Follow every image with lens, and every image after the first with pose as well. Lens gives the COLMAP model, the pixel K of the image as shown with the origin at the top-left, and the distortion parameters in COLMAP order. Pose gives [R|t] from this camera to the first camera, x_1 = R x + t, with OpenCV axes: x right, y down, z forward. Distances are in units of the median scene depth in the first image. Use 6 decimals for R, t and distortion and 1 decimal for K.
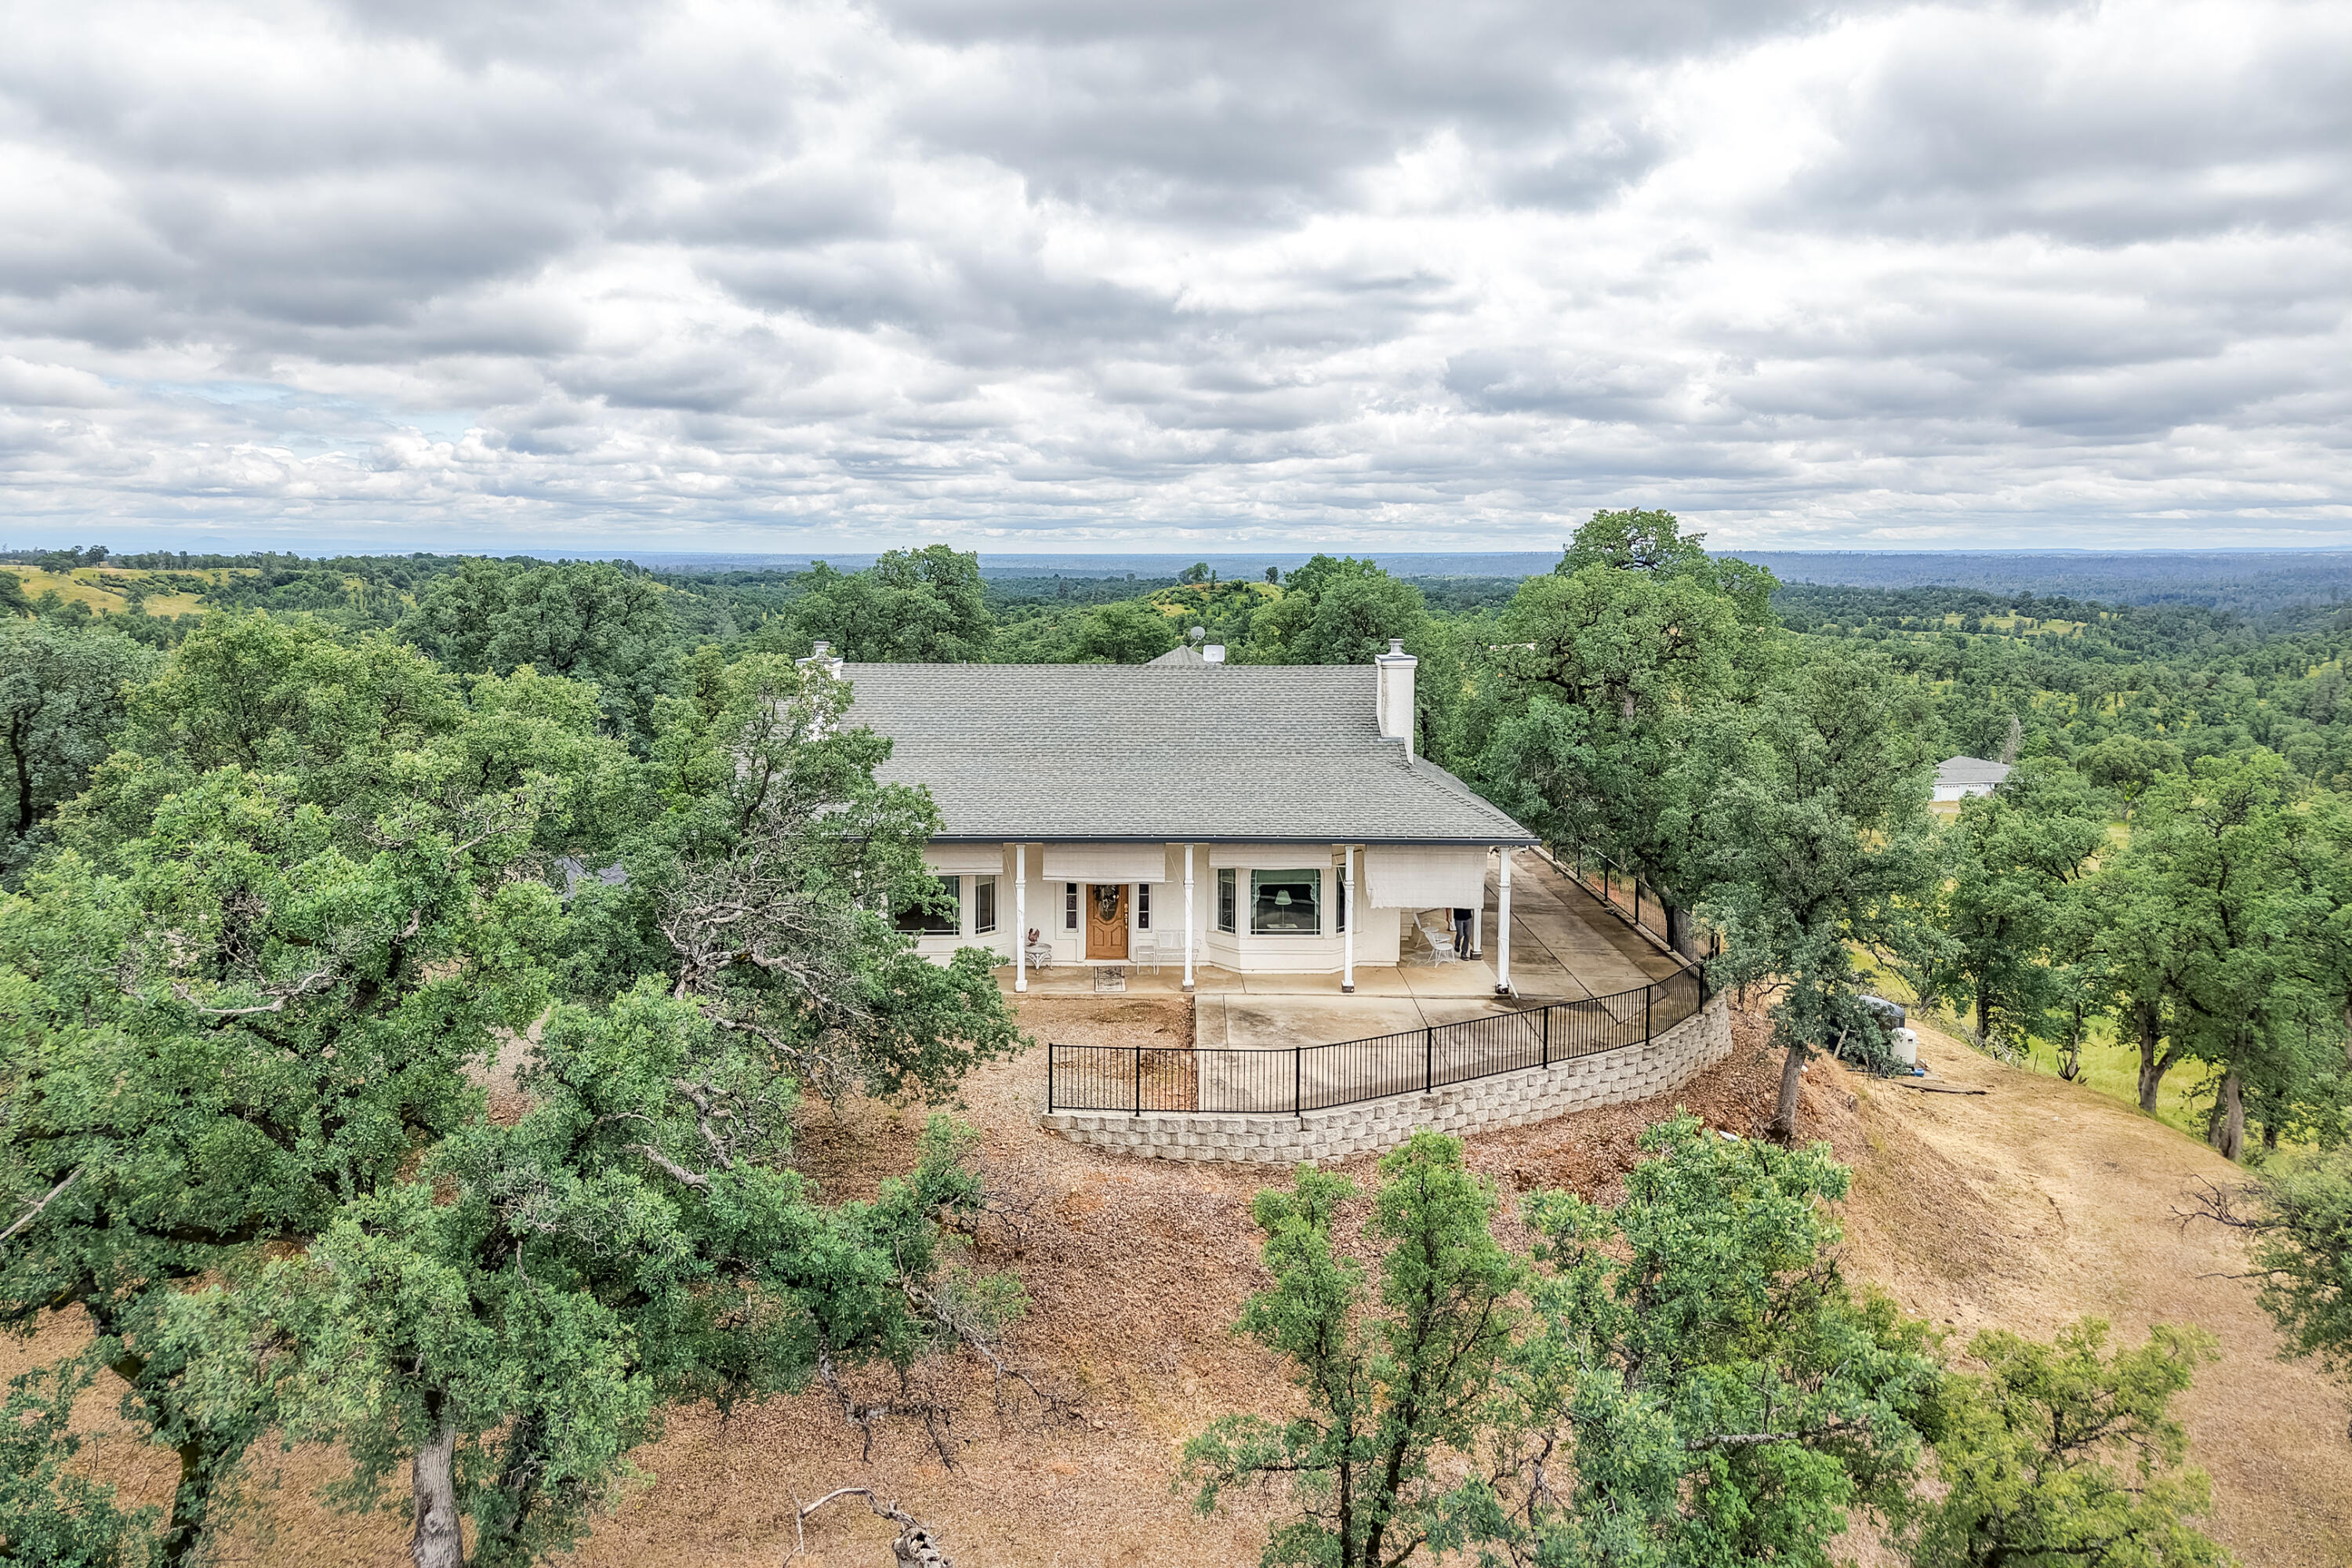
lens RADIAL K [[1571.7, 0, 1181.3], [0, 1571.7, 783.2], [0, 0, 1]] dist [0.005972, 0.001082]
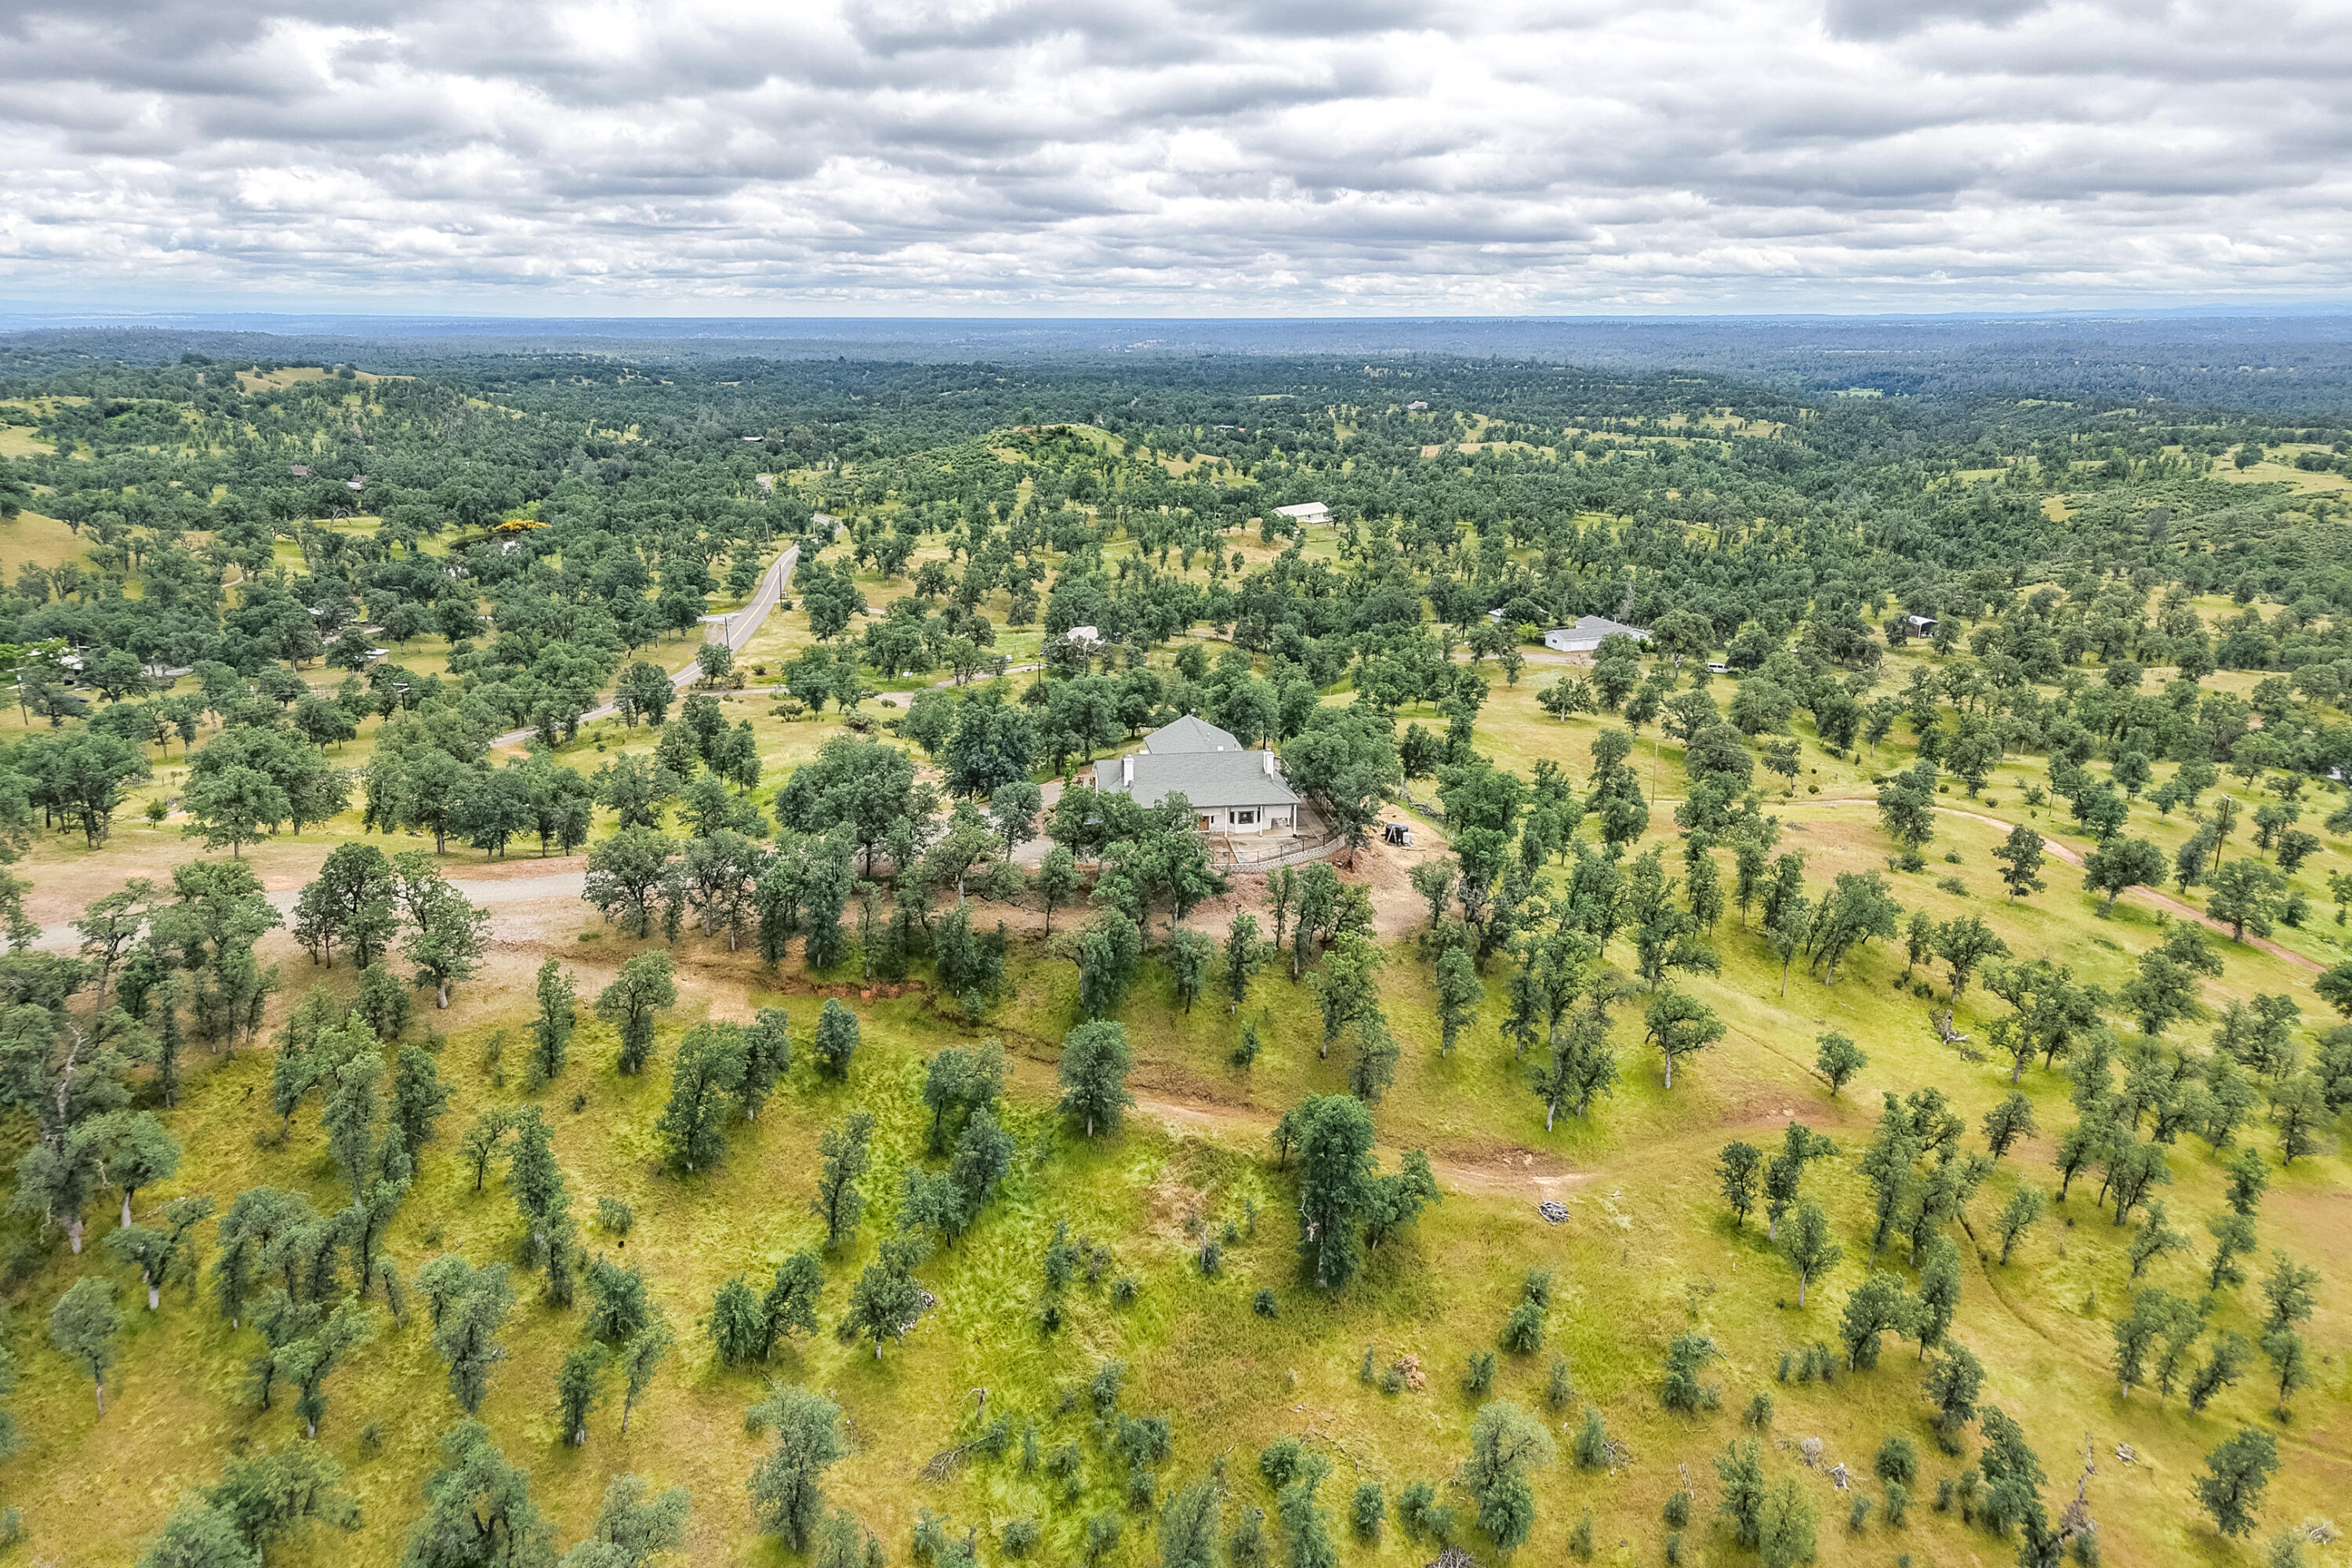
lens RADIAL K [[1570.1, 0, 1182.5], [0, 1570.1, 781.8], [0, 0, 1]] dist [0.003484, -0.000126]
pose [[0.990519, -0.039239, 0.131653, -0.038390], [0.019757, 0.989066, 0.146146, -0.037567], [-0.135948, -0.142160, 0.980464, -0.183464]]
